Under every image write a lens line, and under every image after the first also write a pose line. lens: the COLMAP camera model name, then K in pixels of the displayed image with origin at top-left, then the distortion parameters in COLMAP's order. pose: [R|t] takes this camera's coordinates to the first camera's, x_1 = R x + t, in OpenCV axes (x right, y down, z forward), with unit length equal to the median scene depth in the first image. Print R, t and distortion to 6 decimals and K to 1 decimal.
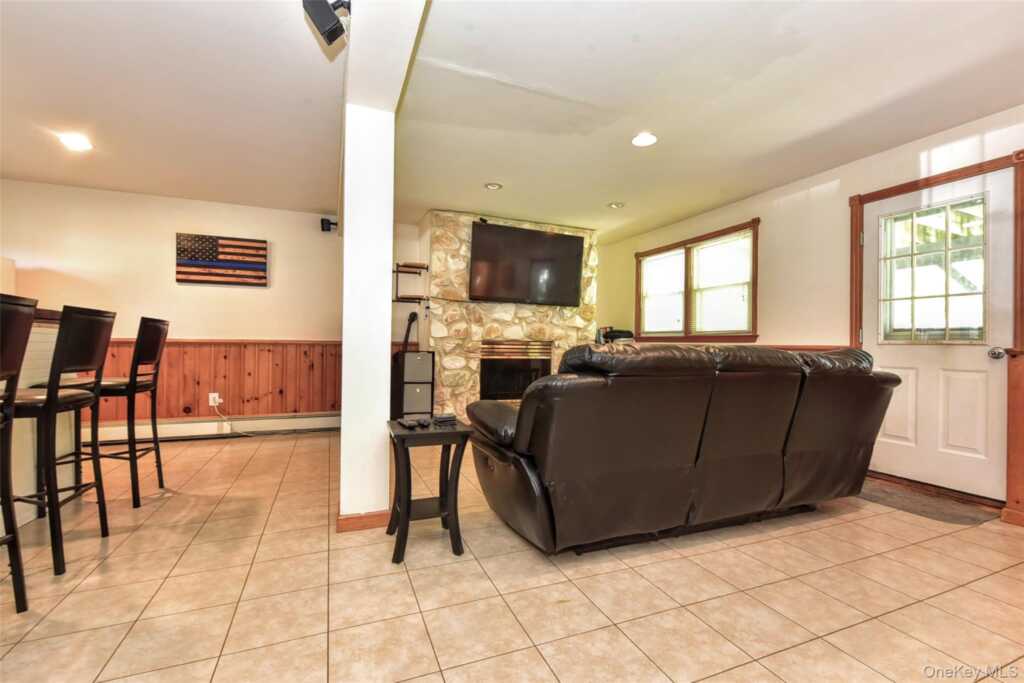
lens RADIAL K [[450.4, 0, 512.0], [0, 450.4, 341.5], [0, 0, 1]] dist [-0.002046, -0.000310]
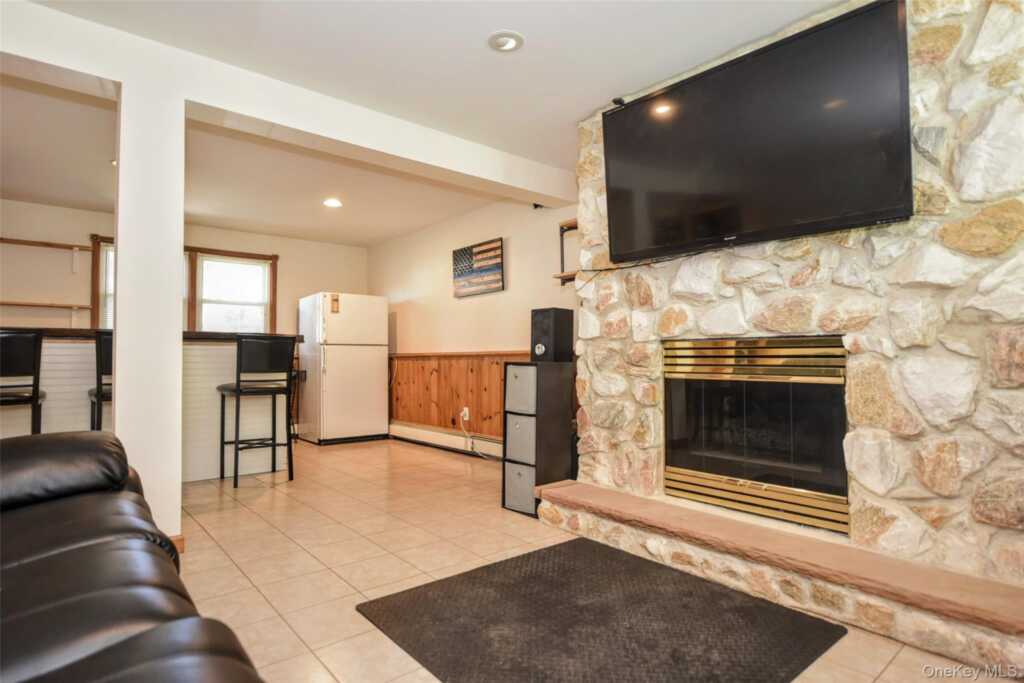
lens RADIAL K [[543.3, 0, 484.6], [0, 543.3, 339.8], [0, 0, 1]] dist [0.000623, -0.000019]
pose [[0.289875, -0.045474, -0.955984, 0.445442], [0.013954, 0.998965, -0.043287, 0.019747], [0.956963, -0.000792, 0.290210, 0.660314]]
